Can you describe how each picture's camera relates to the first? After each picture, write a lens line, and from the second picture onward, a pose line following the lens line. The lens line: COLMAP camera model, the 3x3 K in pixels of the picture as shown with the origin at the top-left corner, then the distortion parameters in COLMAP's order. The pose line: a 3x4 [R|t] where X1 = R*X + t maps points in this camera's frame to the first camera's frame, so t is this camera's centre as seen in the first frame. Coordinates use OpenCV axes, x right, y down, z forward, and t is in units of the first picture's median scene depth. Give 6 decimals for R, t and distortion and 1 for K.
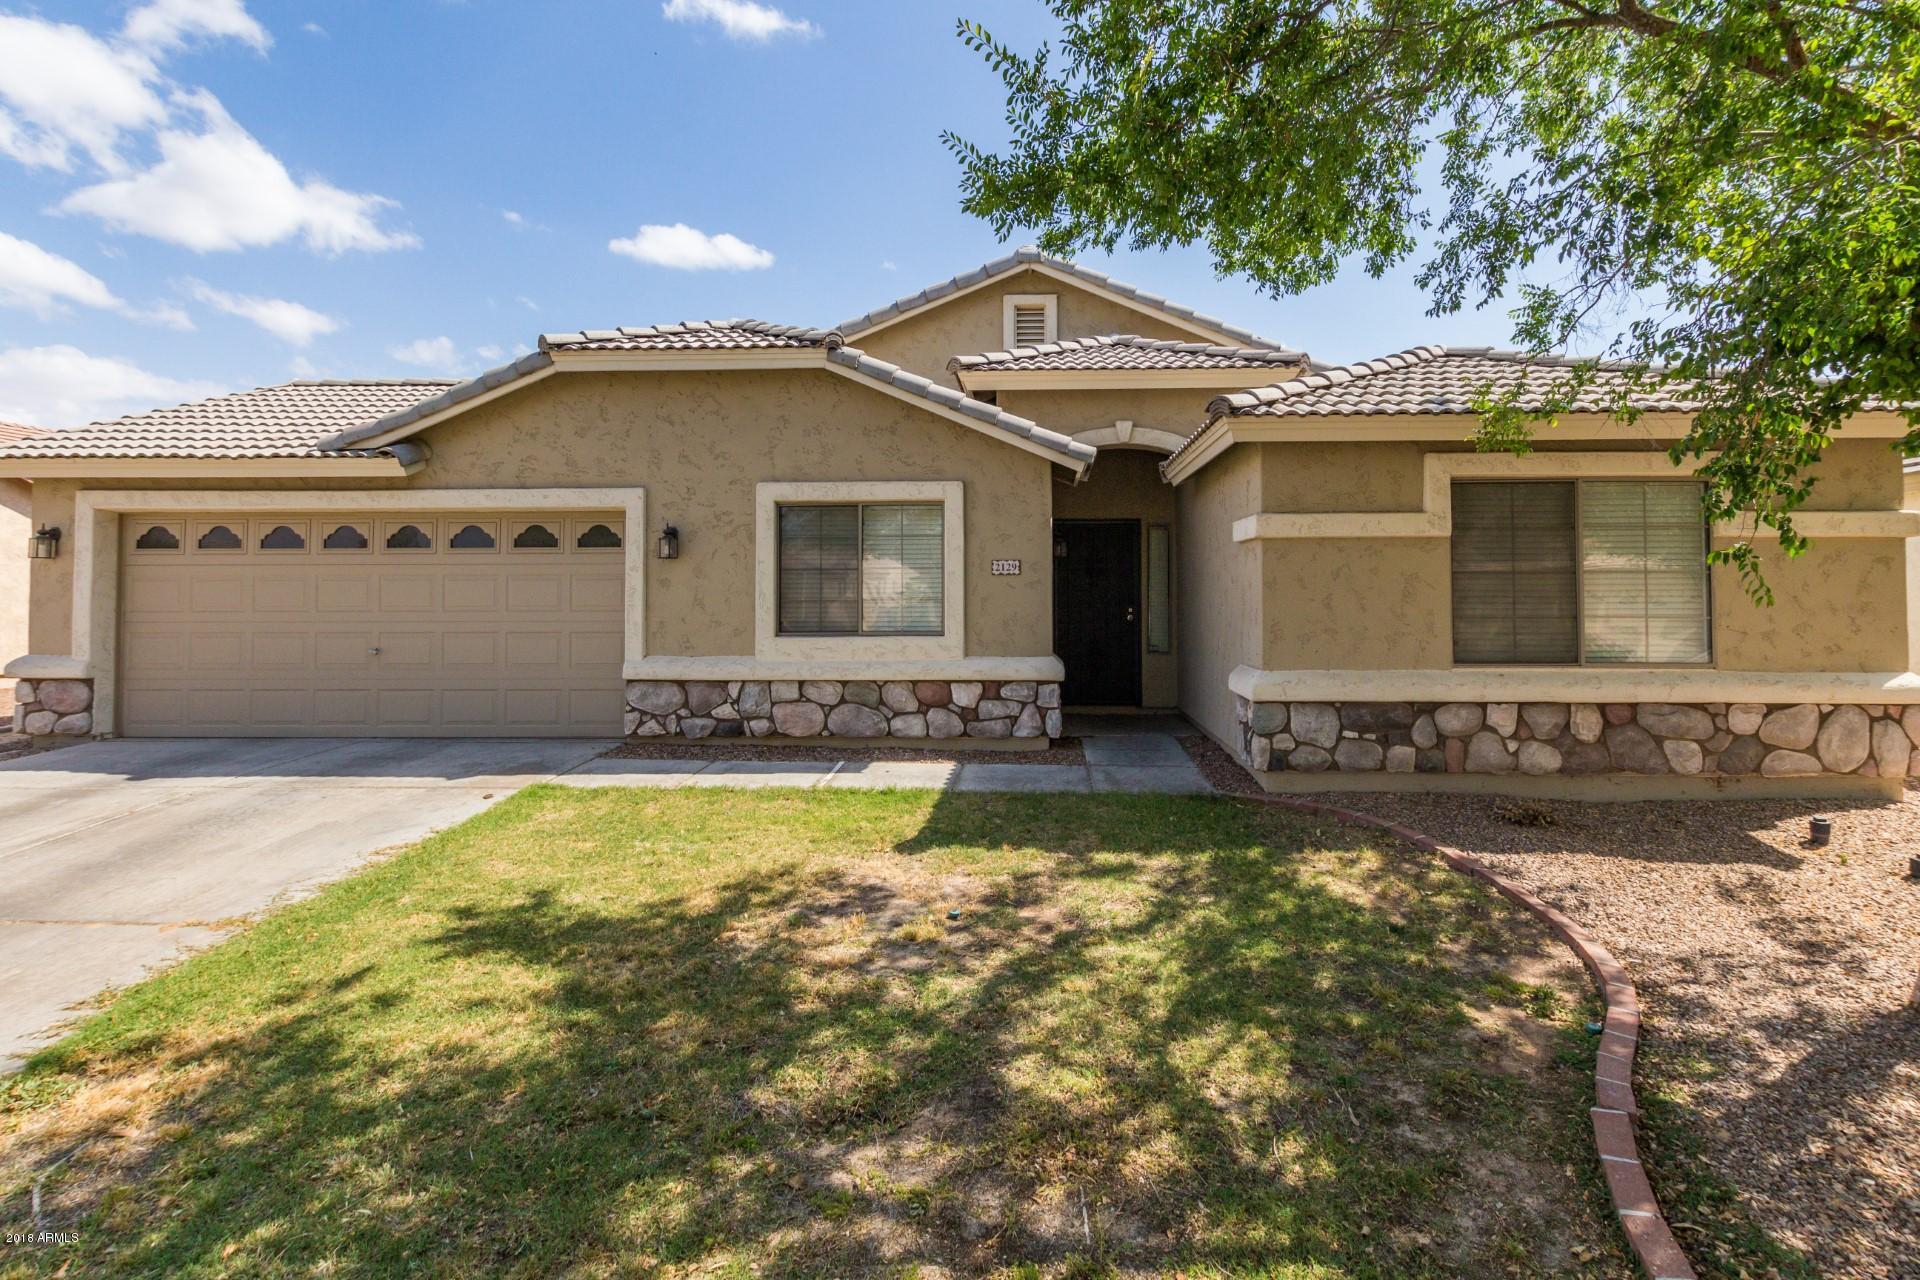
lens RADIAL K [[905.5, 0, 970.1], [0, 905.5, 575.5], [0, 0, 1]] dist [0.005376, 0.001167]
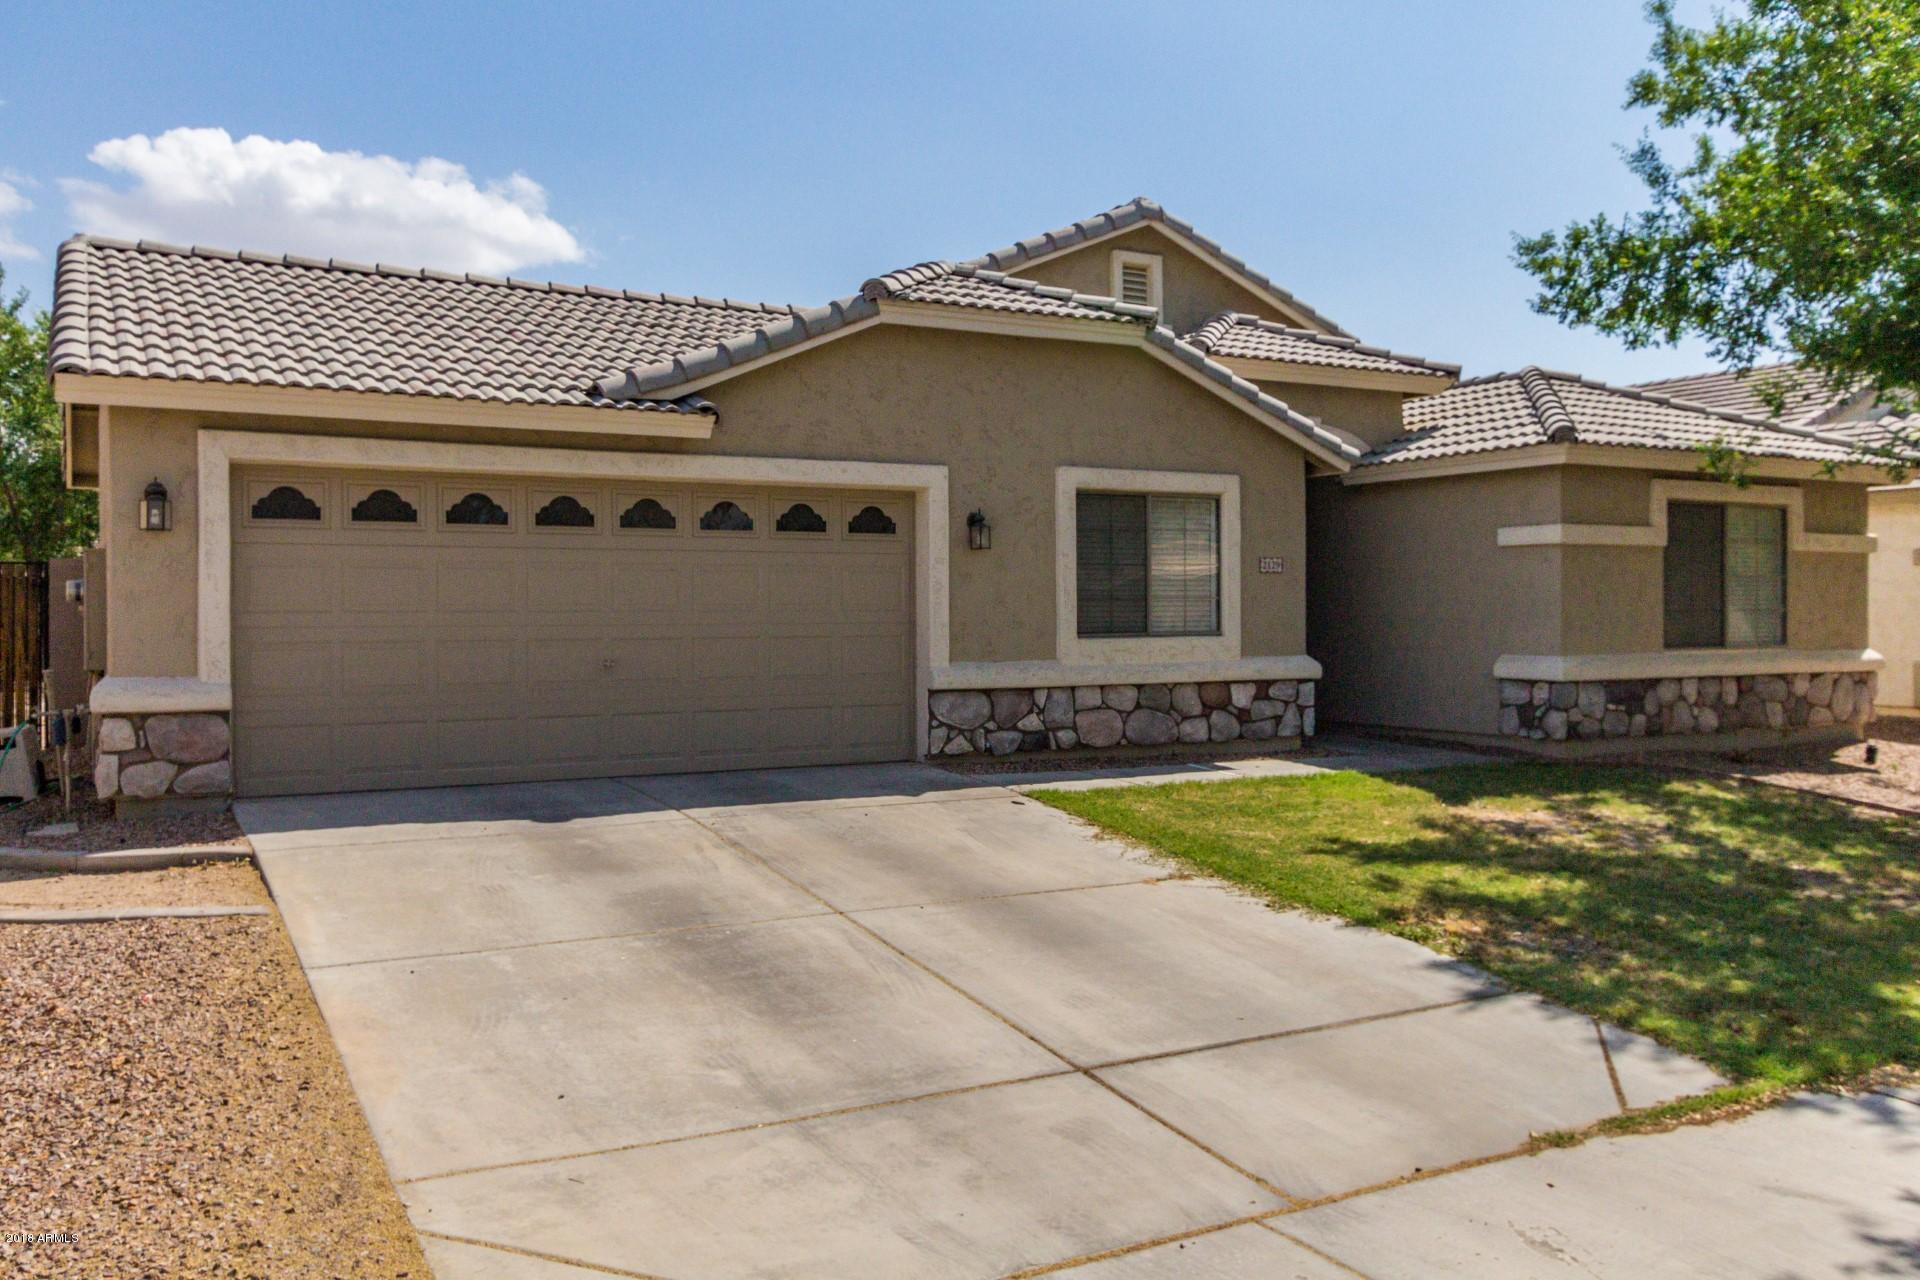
lens RADIAL K [[1529.0, 0, 958.0], [0, 1529.0, 632.4], [0, 0, 1]] dist [-0.001792, -0.005028]
pose [[0.861480, -0.007976, 0.507728, -1.098383], [-0.009374, 0.999456, 0.031606, 0.014812], [-0.507704, -0.031987, 0.860937, -0.255257]]
